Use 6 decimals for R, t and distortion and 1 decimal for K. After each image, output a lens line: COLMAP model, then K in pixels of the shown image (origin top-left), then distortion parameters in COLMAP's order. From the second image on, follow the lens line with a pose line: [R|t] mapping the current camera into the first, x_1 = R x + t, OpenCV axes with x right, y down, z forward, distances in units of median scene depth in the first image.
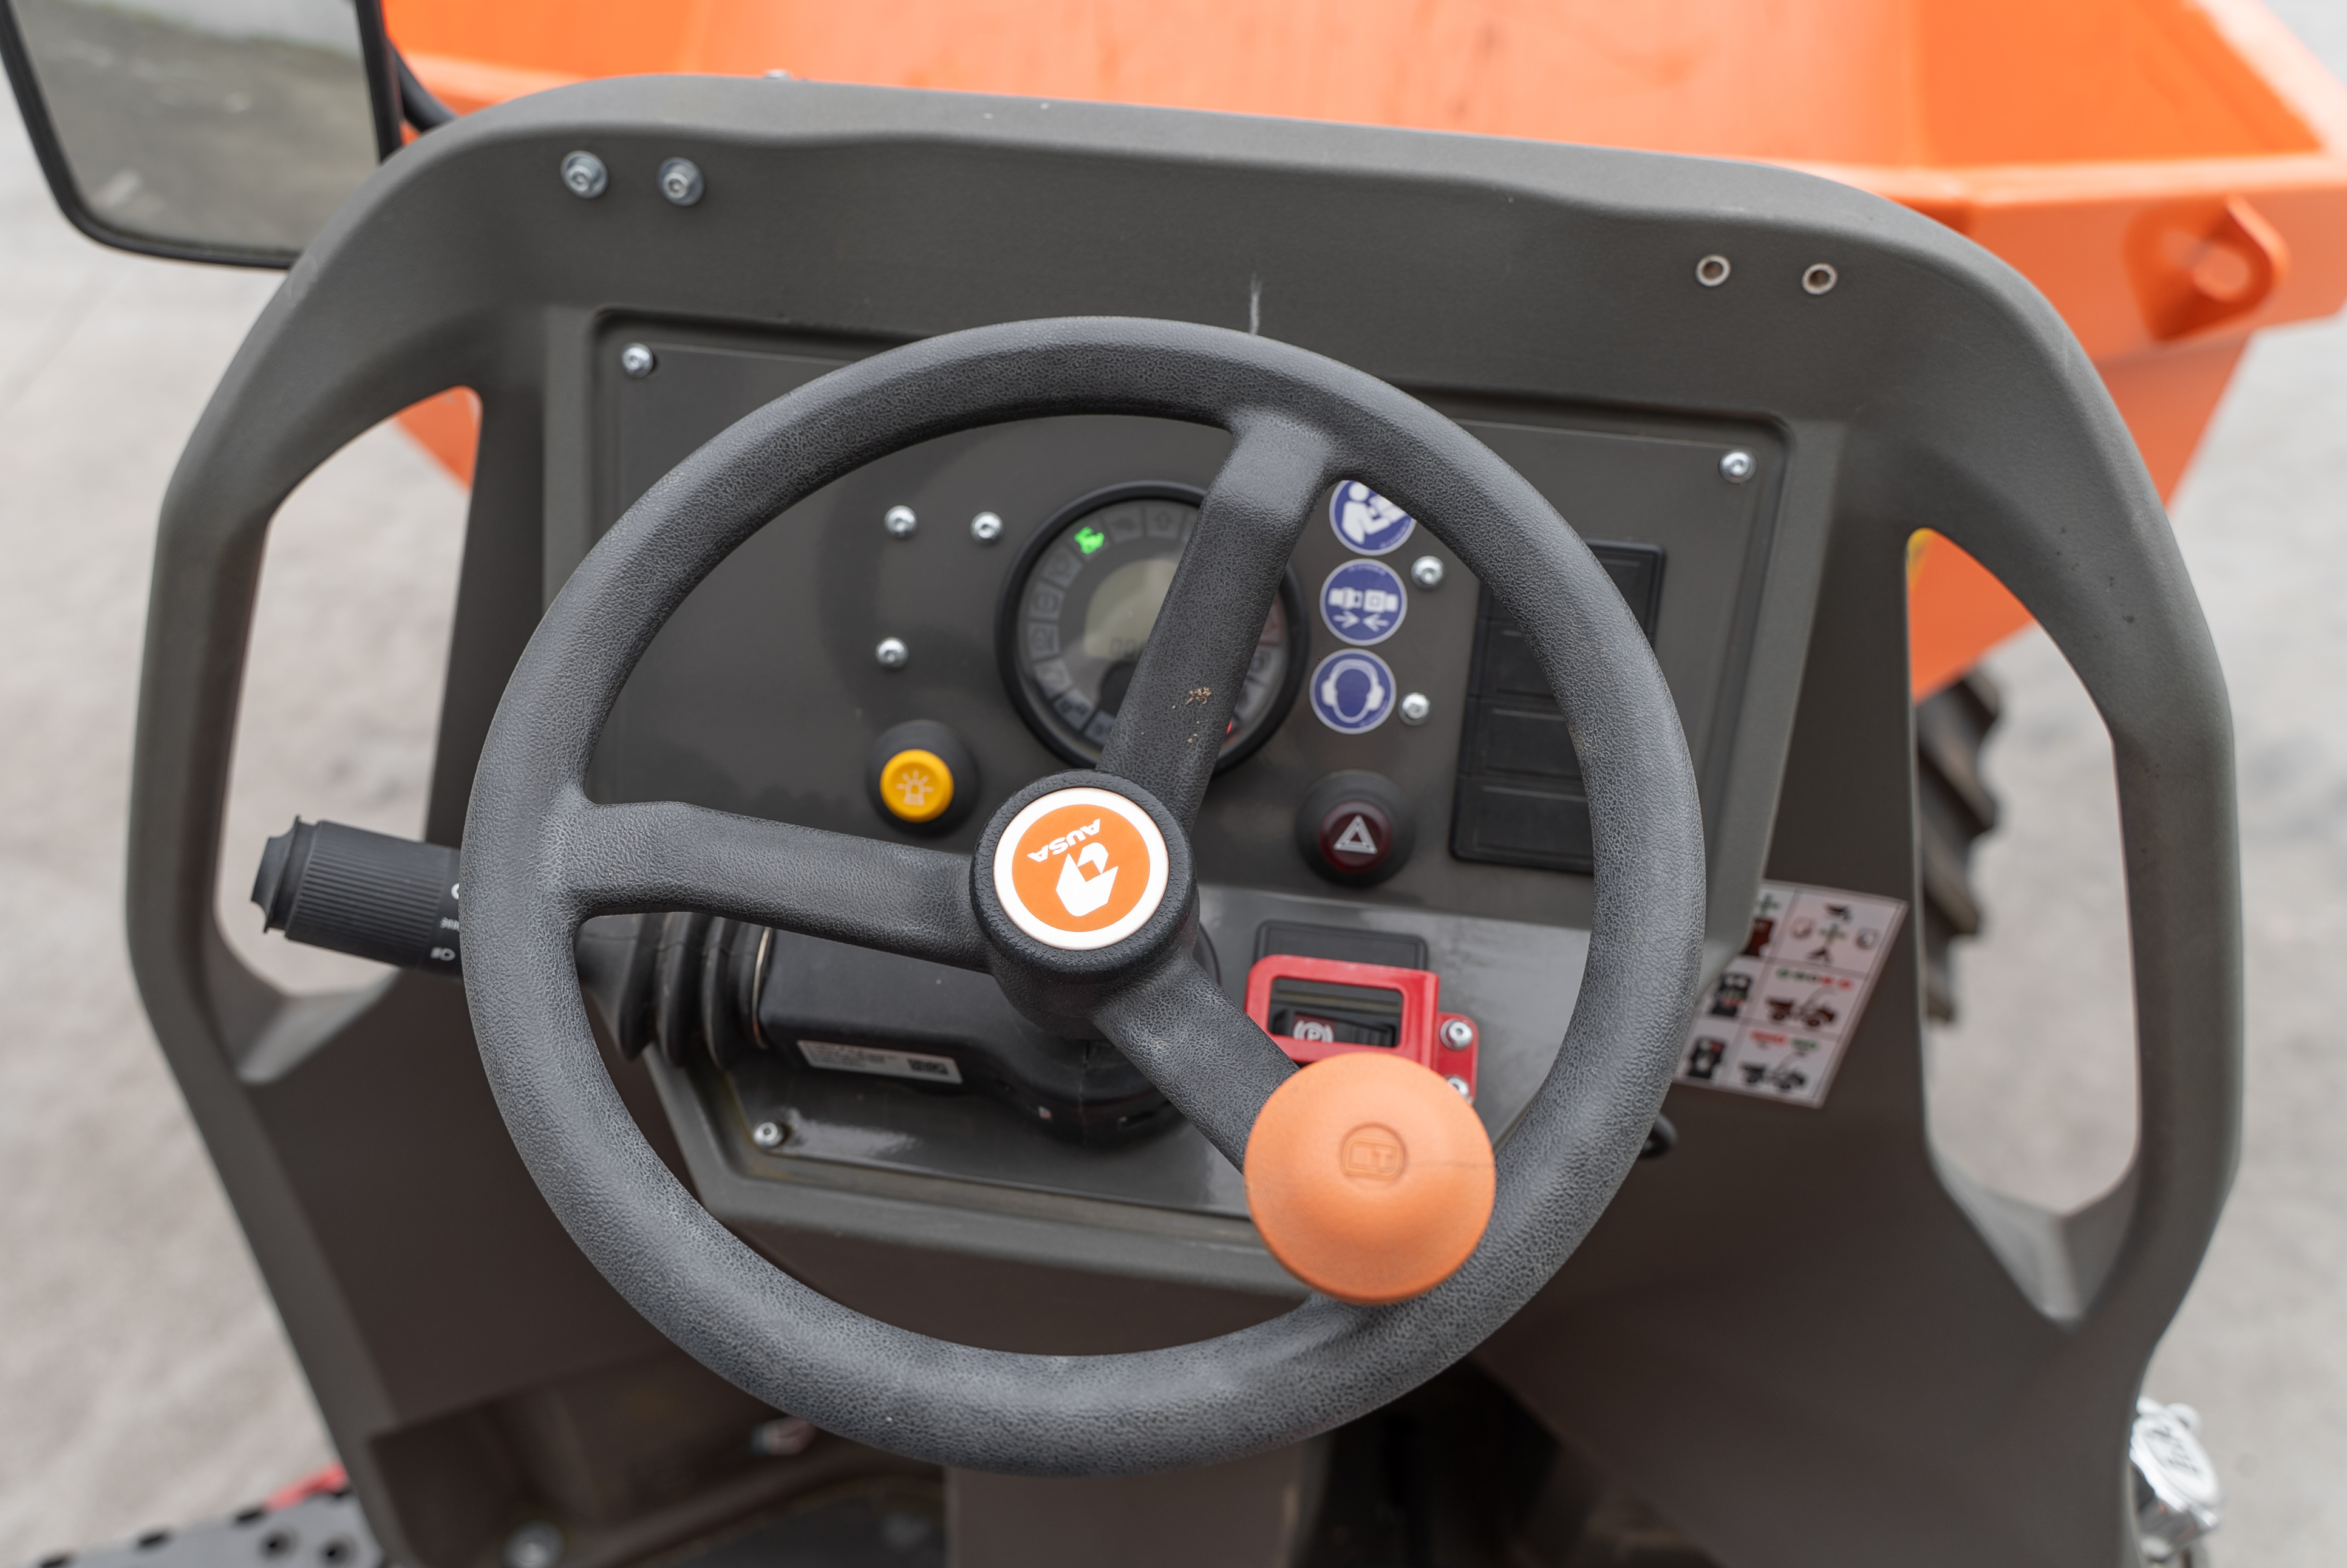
lens RADIAL K [[1927.0, 0, 1173.8], [0, 1927.0, 789.1], [0, 0, 1]] dist [-0.006779, -0.001093]
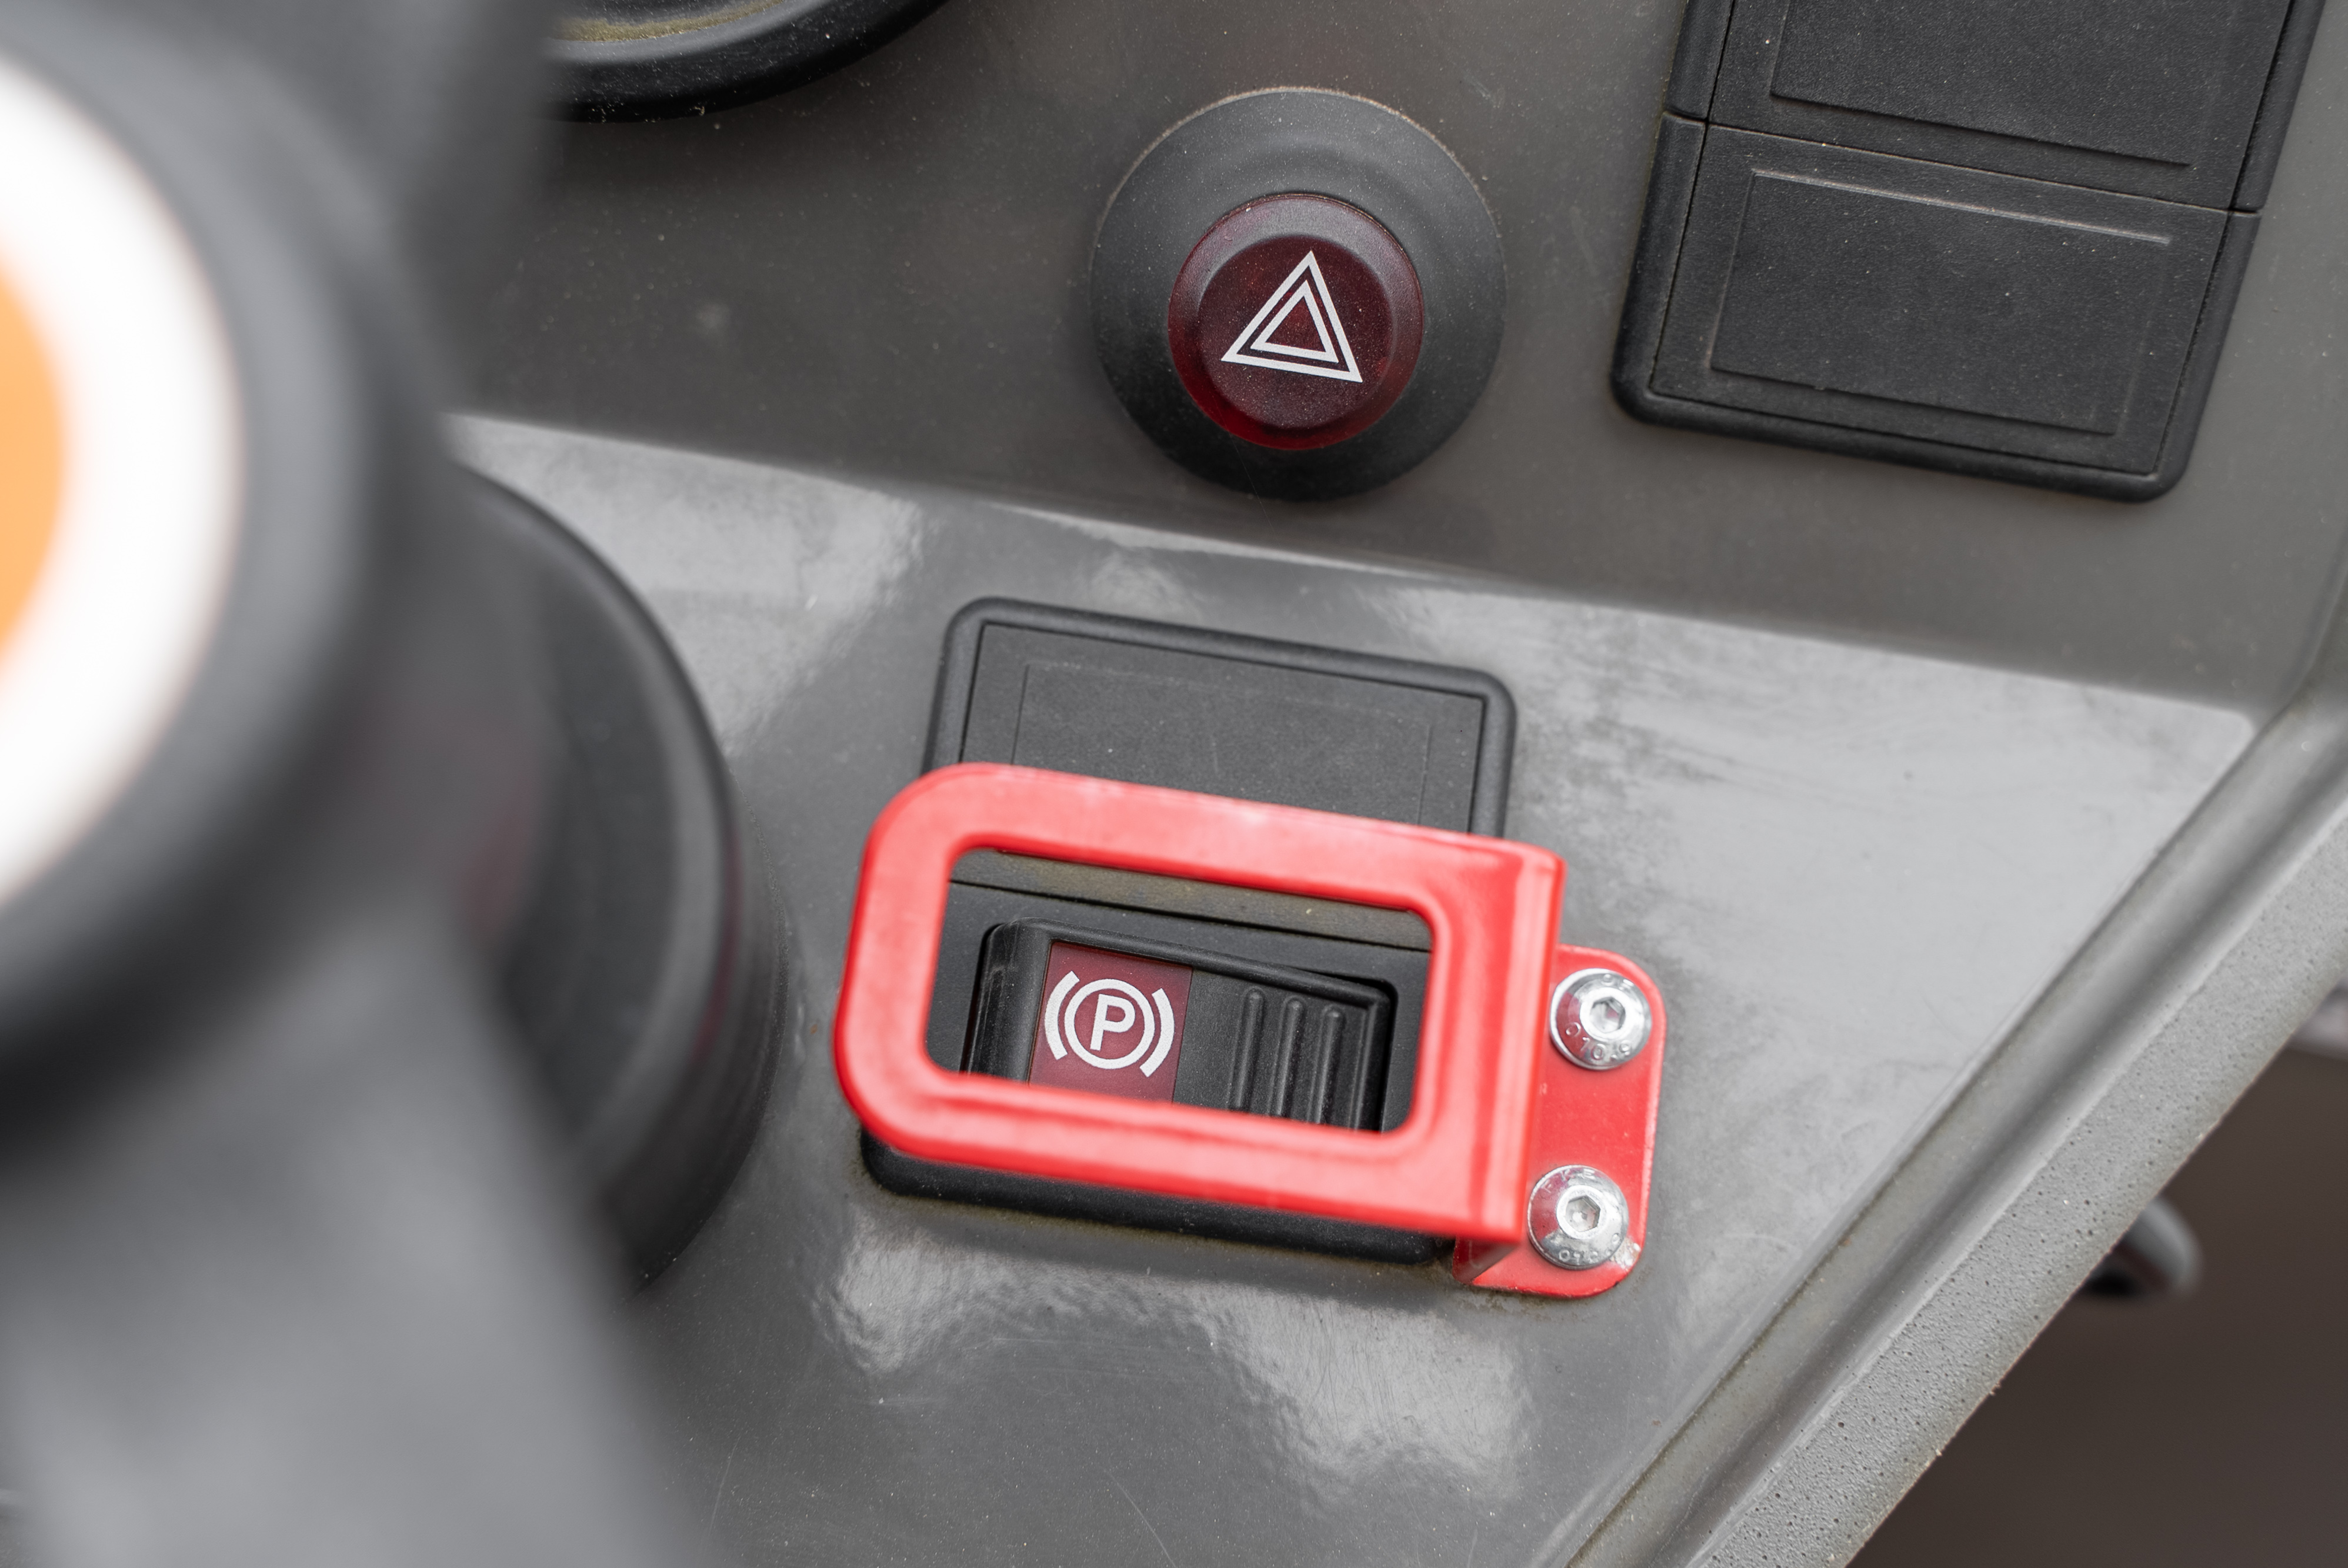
lens RADIAL K [[2796.6, 0, 1175.7], [0, 2796.6, 782.0], [0, 0, 1]] dist [-0.000020, 0.000000]
pose [[0.997707, 0.038093, 0.055937, 0.056545], [-0.049024, 0.976613, 0.209339, 0.005177], [-0.046654, -0.211602, 0.976242, 0.587844]]
